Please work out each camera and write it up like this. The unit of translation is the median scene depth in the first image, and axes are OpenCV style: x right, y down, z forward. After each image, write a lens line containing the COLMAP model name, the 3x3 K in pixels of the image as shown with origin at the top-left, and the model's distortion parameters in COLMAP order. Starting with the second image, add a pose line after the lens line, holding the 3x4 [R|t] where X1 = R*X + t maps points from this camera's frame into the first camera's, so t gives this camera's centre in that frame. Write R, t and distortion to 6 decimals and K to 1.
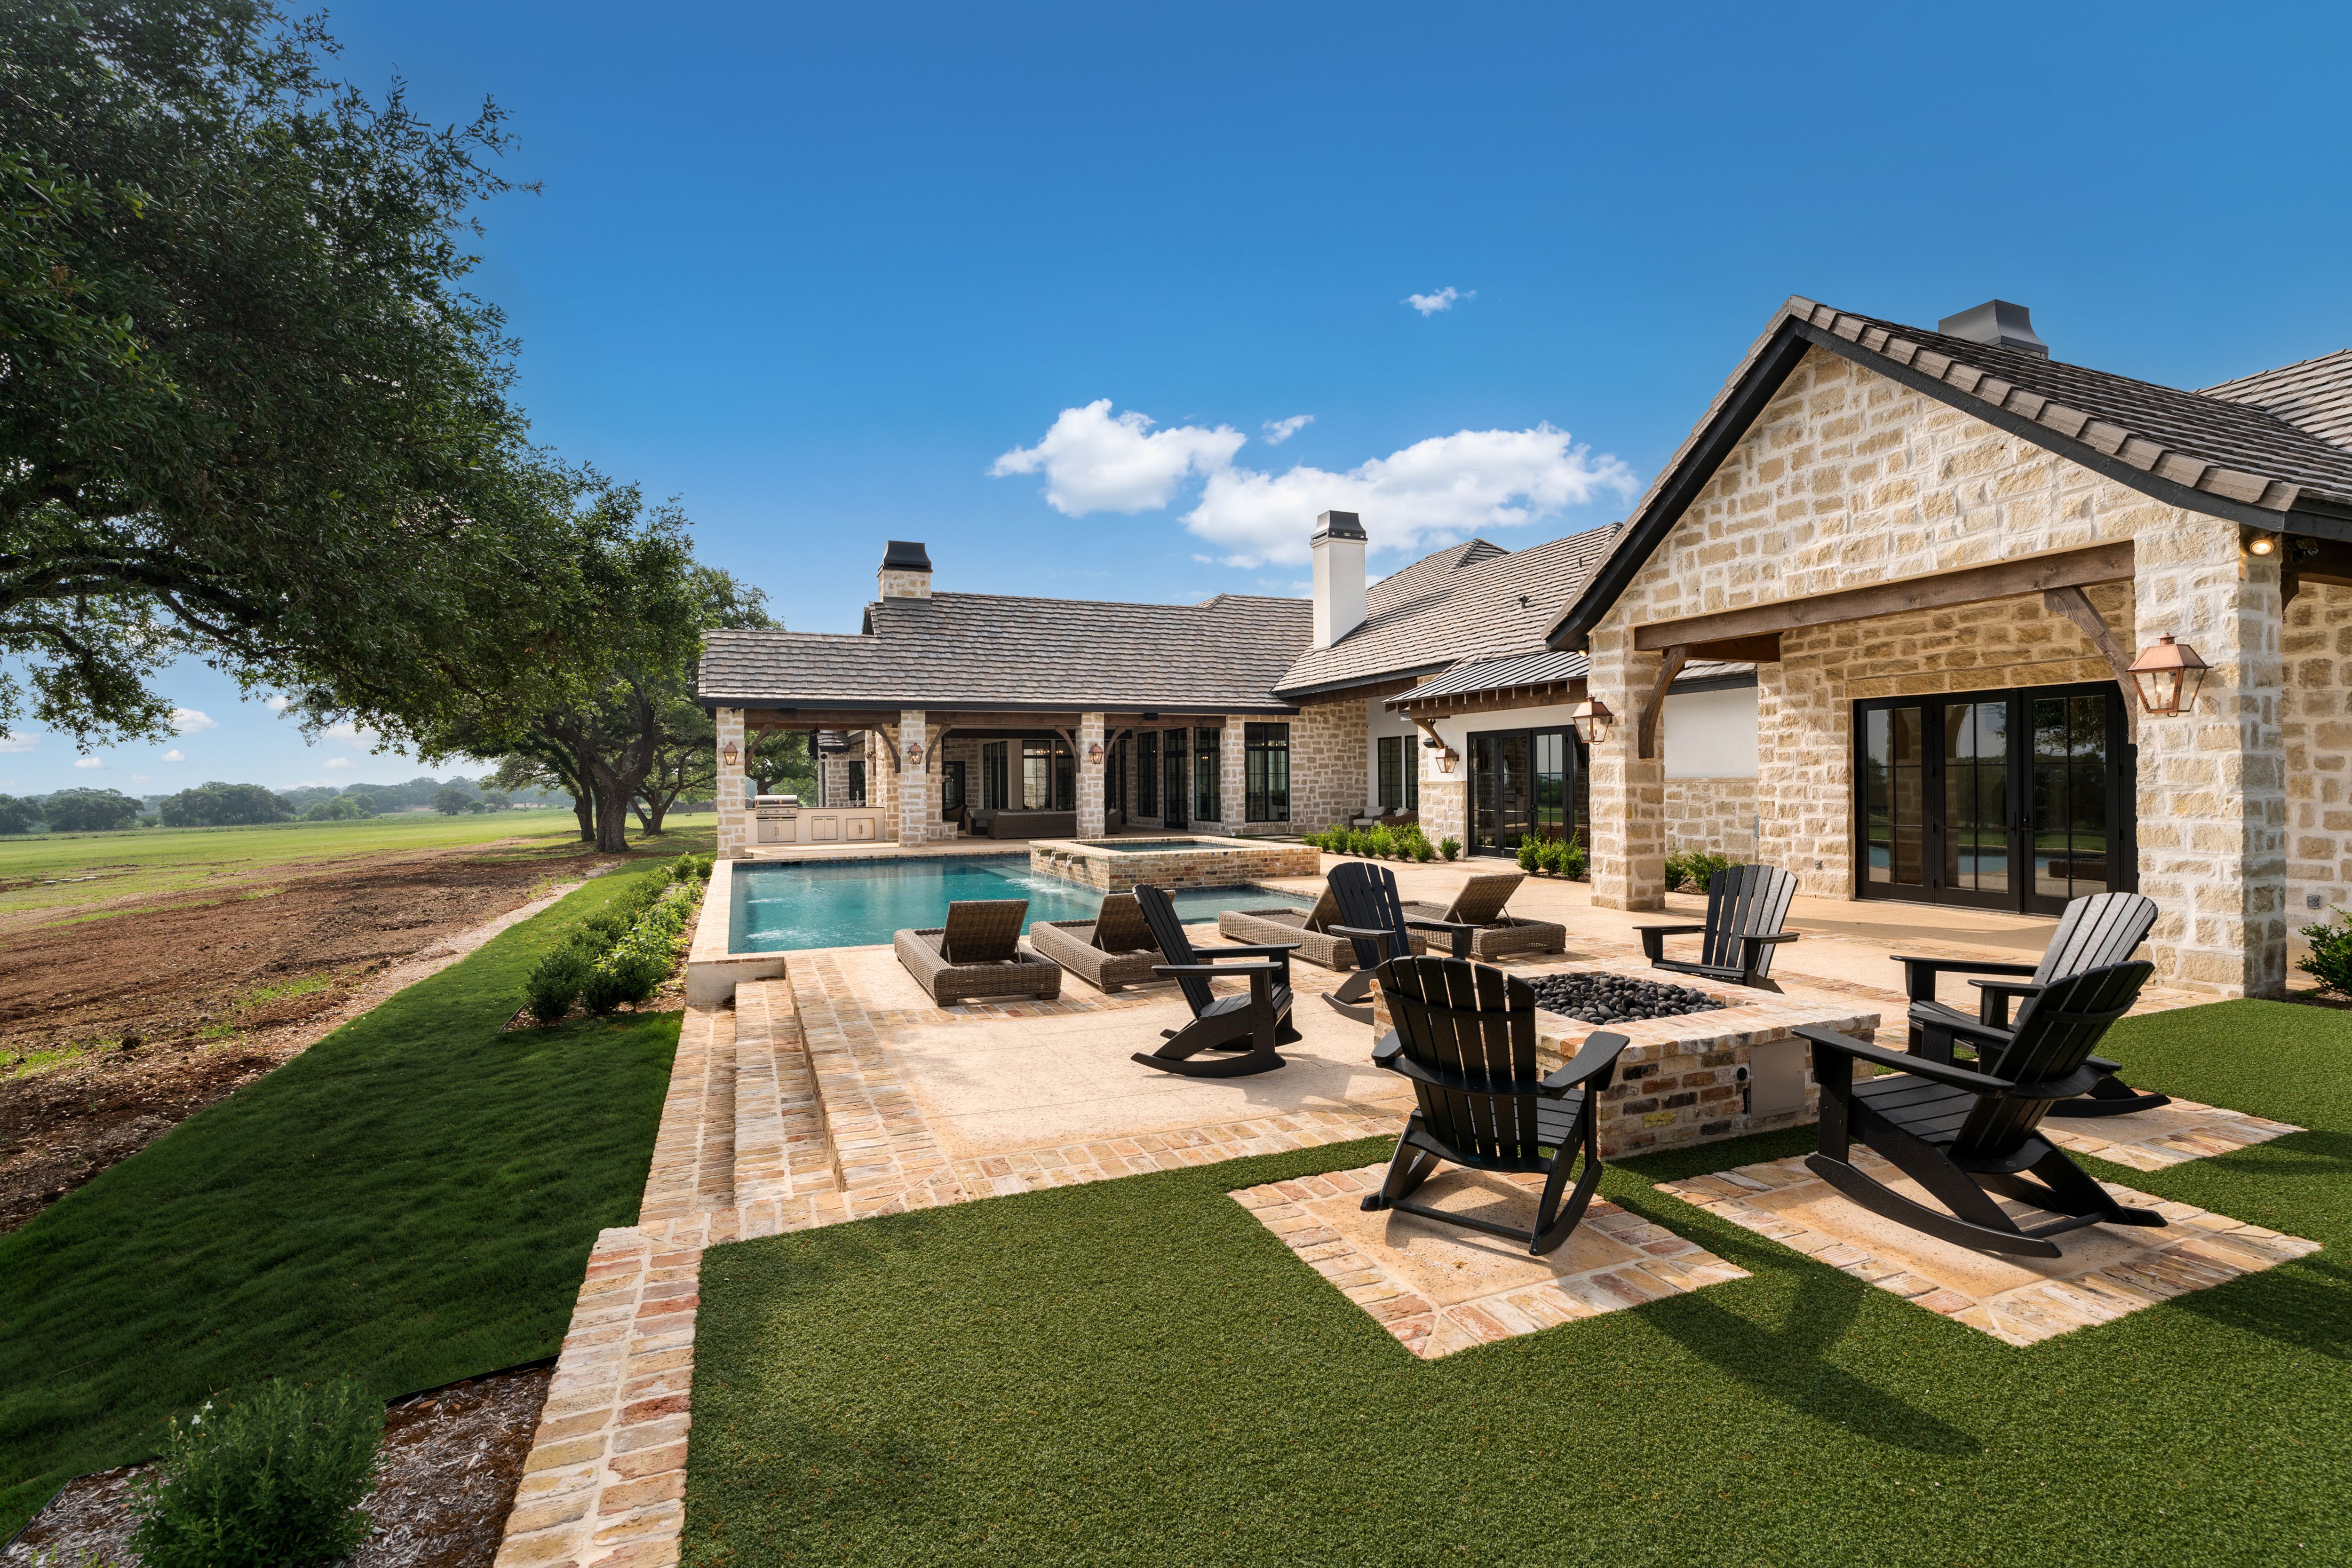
lens RADIAL K [[1073.4, 0, 1178.9], [0, 1073.4, 783.7], [0, 0, 1]] dist [-0.008043, 0.004840]
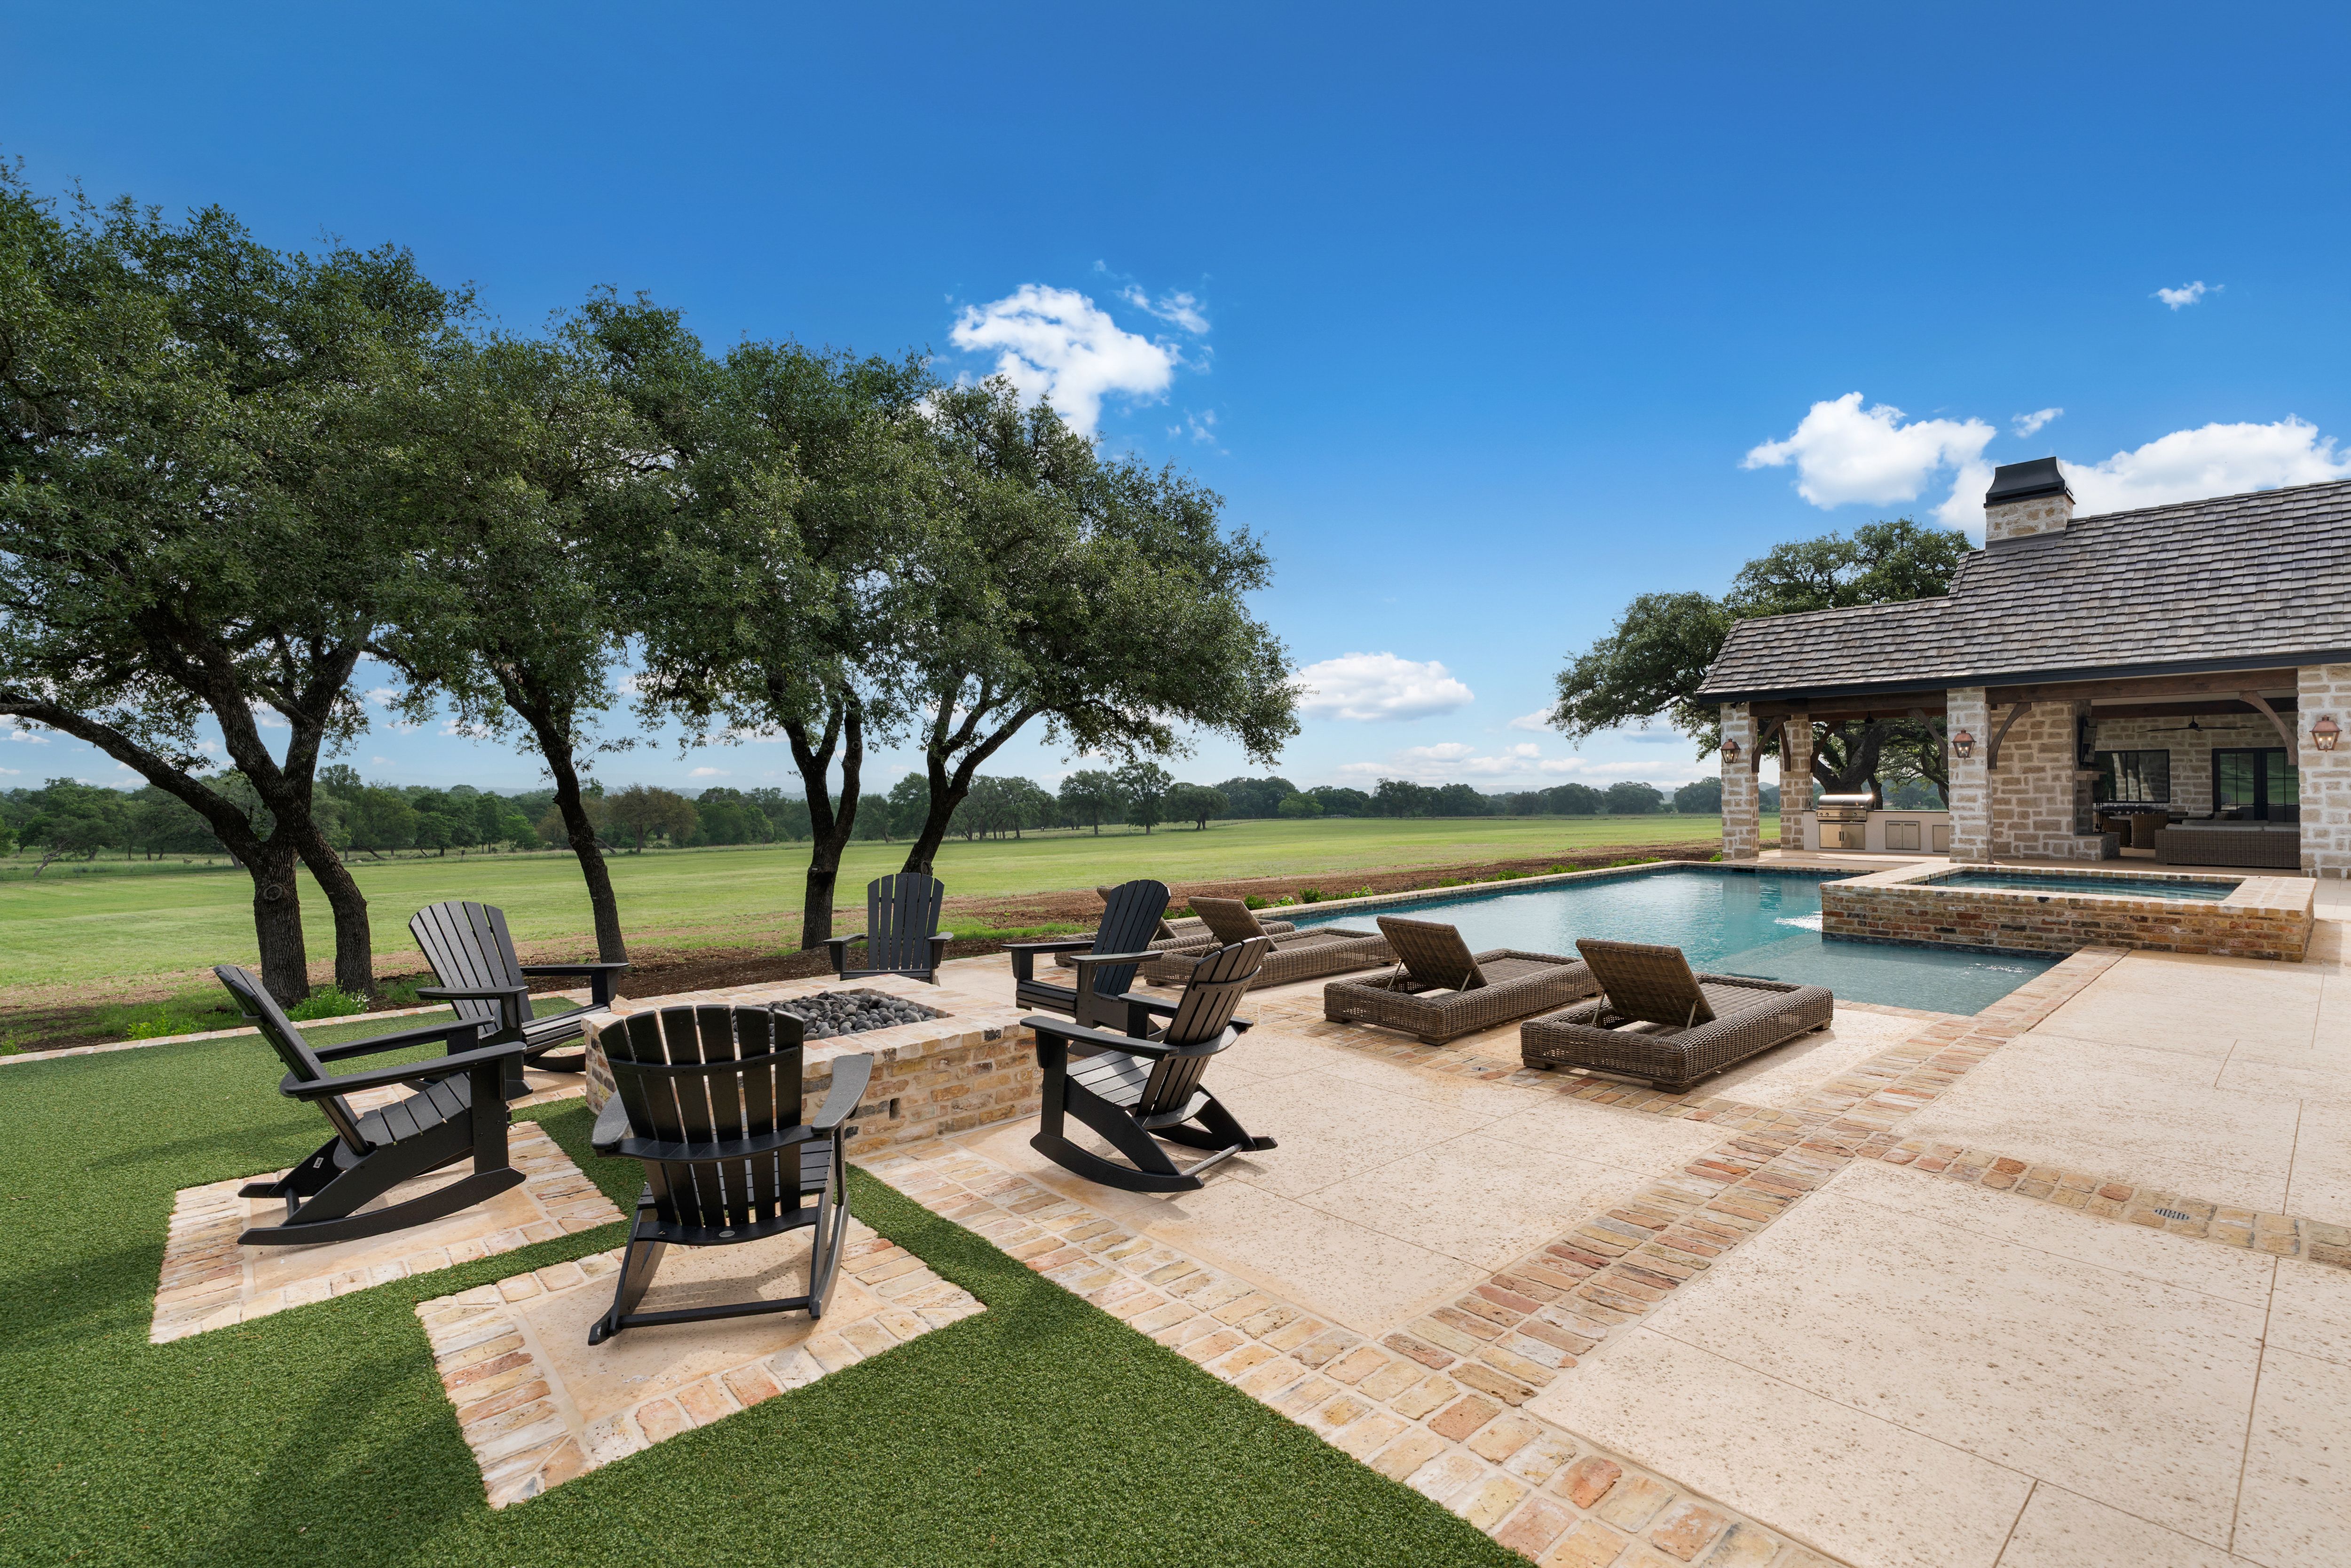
lens RADIAL K [[1073.0, 0, 1170.5], [0, 1073.0, 784.4], [0, 0, 1]] dist [-0.008043, 0.004840]
pose [[0.323983, 0.003408, -0.946057, 0.265245], [0.002948, 0.999985, 0.004612, -0.003616], [0.946058, -0.004283, 0.323968, 0.184350]]
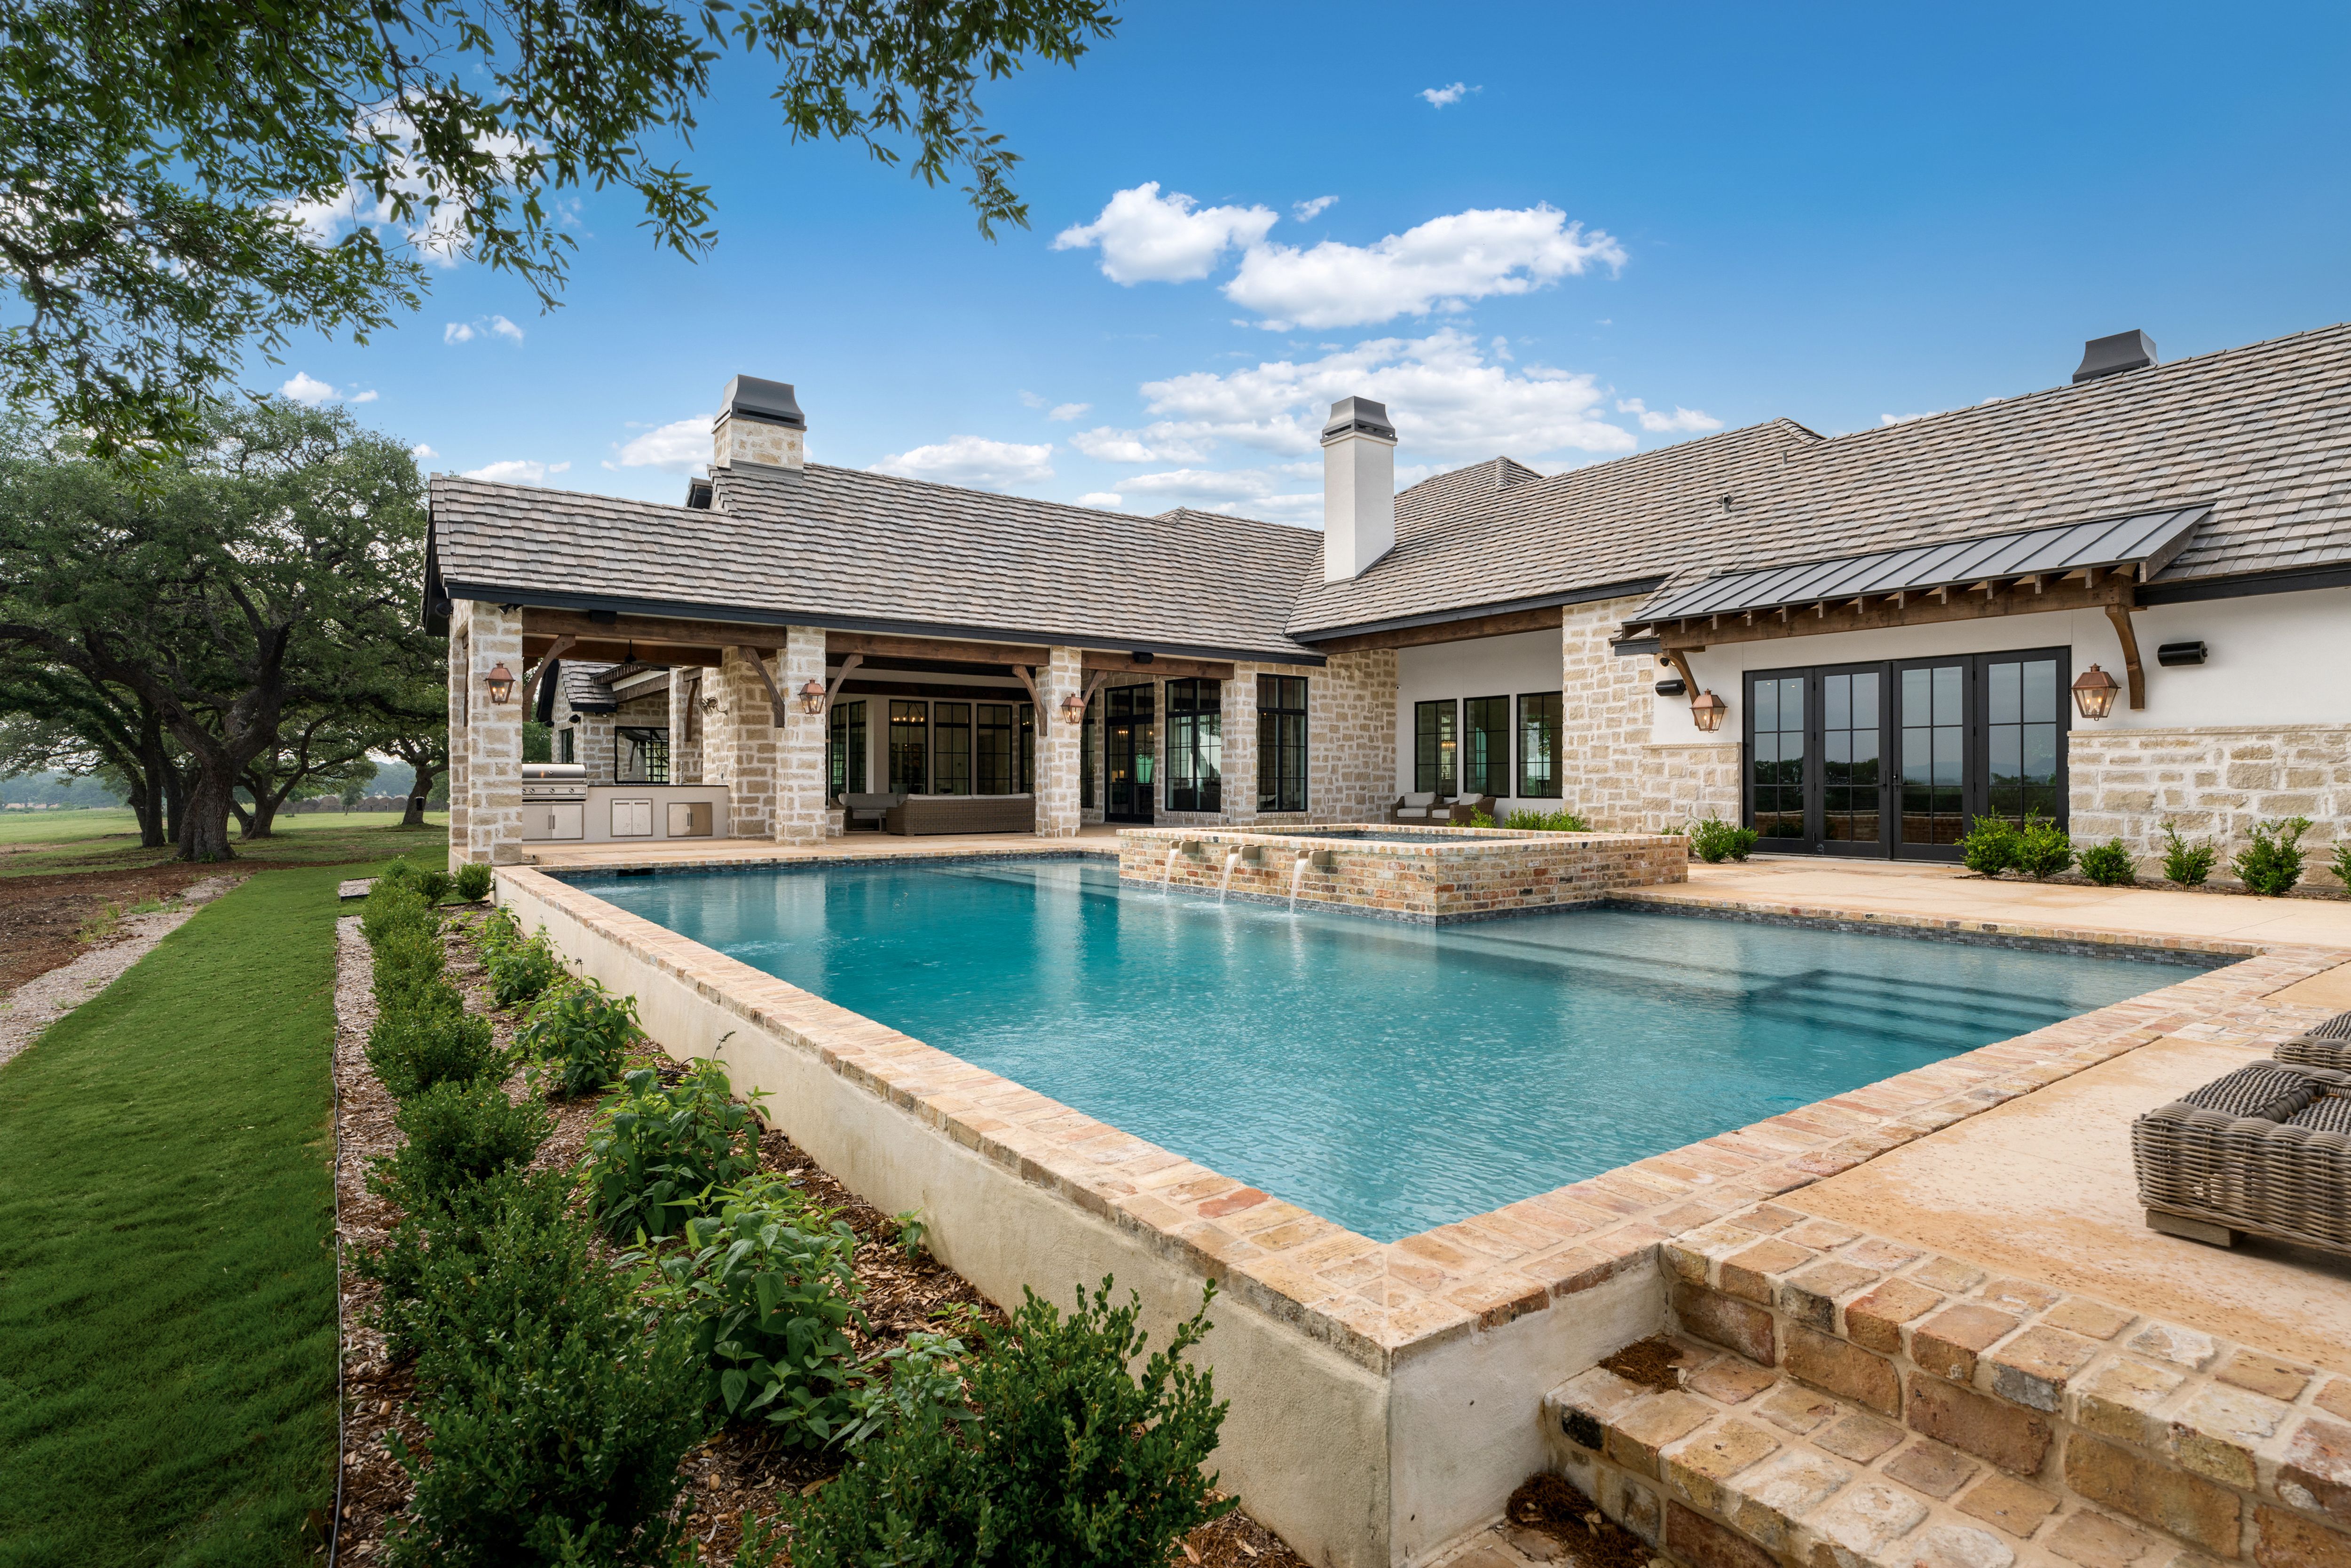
lens RADIAL K [[1144.5, 0, 1168.8], [0, 1144.5, 786.6], [0, 0, 1]] dist [-0.000320, 0.000928]
pose [[0.972312, 0.009473, 0.233494, -0.175777], [-0.009326, 0.999955, -0.001734, 0.020909], [-0.233500, -0.000491, 0.972357, 0.265213]]
